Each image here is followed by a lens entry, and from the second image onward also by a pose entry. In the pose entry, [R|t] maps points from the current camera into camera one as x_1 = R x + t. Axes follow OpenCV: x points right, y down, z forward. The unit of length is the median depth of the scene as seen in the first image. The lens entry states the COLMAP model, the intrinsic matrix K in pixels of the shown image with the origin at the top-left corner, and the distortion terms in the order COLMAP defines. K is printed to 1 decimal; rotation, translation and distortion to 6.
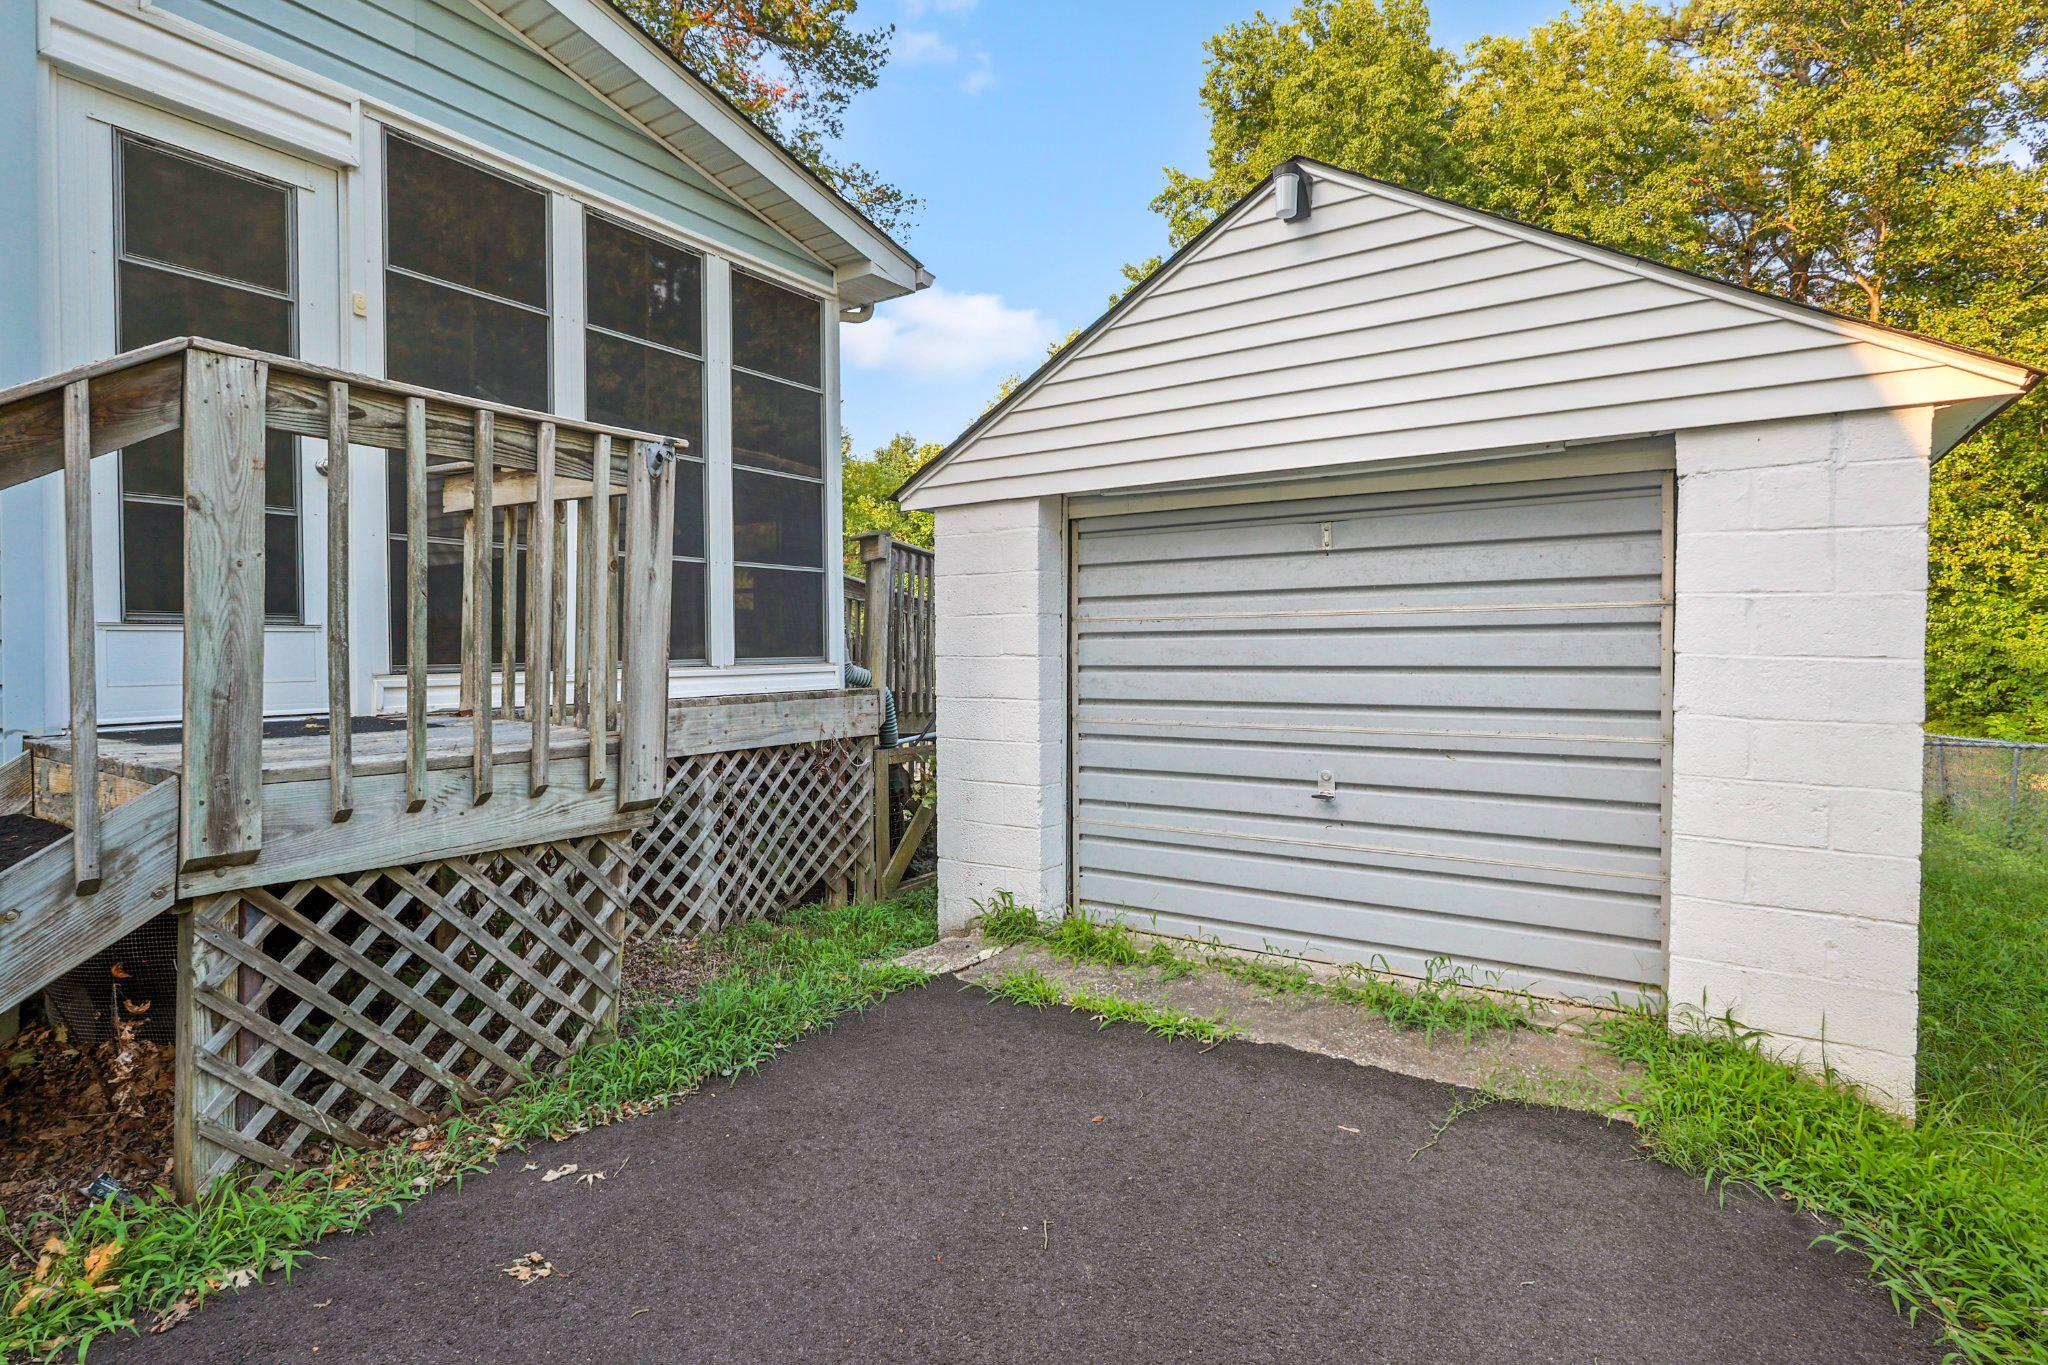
lens RADIAL K [[1024.8, 0, 1027.0], [0, 1024.8, 672.4], [0, 0, 1]] dist [-0.005714, 0.000315]
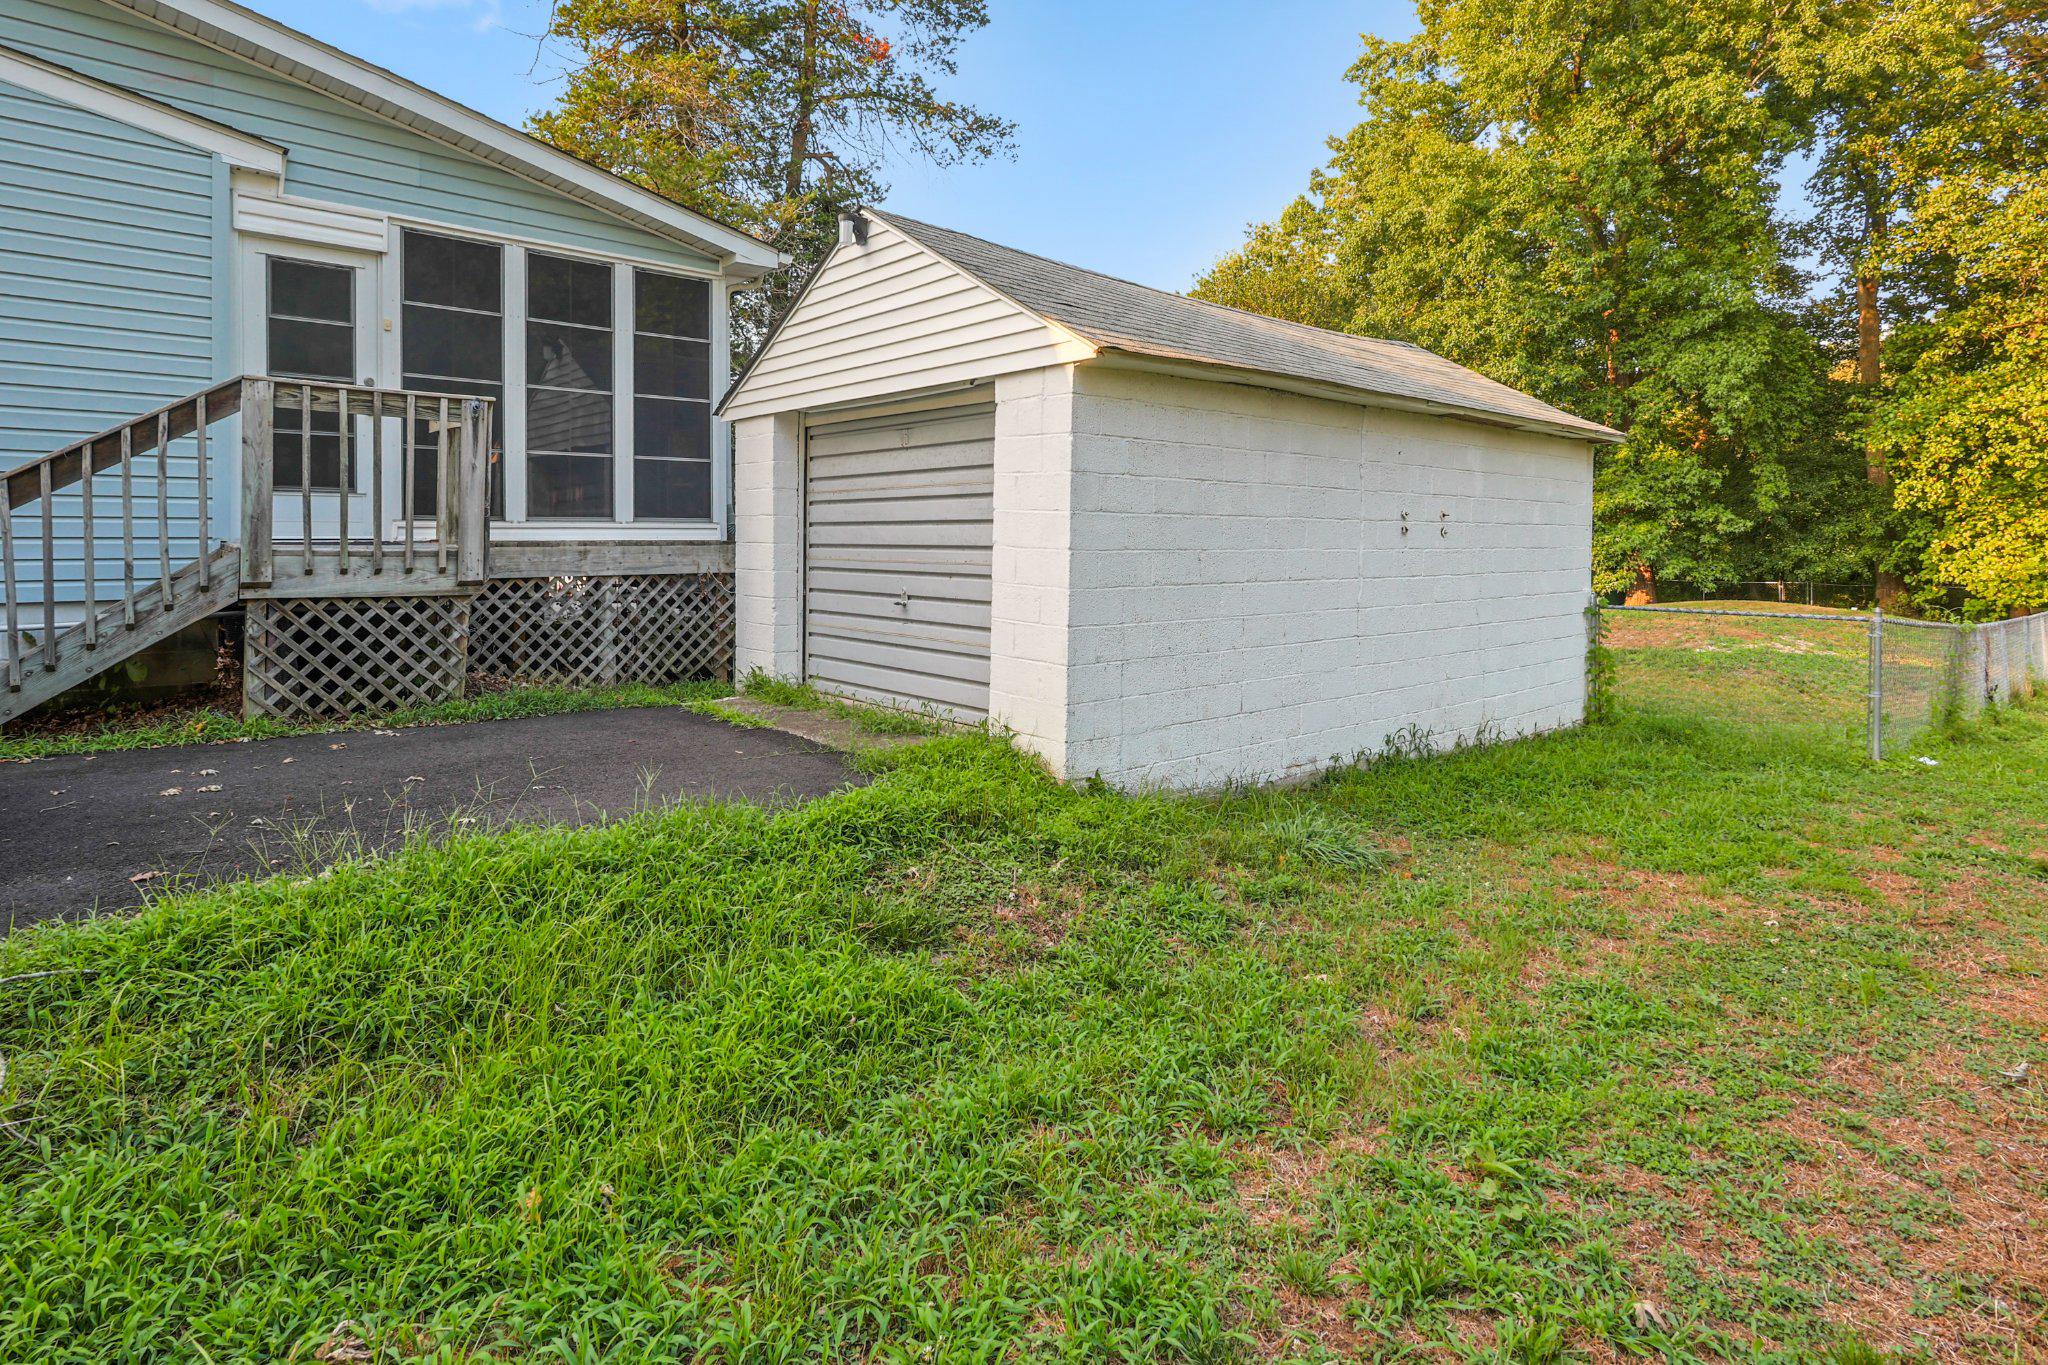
lens RADIAL K [[1024.8, 0, 969.8], [0, 1024.8, 558.6], [0, 0, 1]] dist [-0.005714, 0.000315]
pose [[0.963513, 0.018399, -0.267028, 0.766636], [-0.017714, 0.999831, 0.004974, 0.039409], [0.267075, -0.000062, 0.963676, -0.459135]]
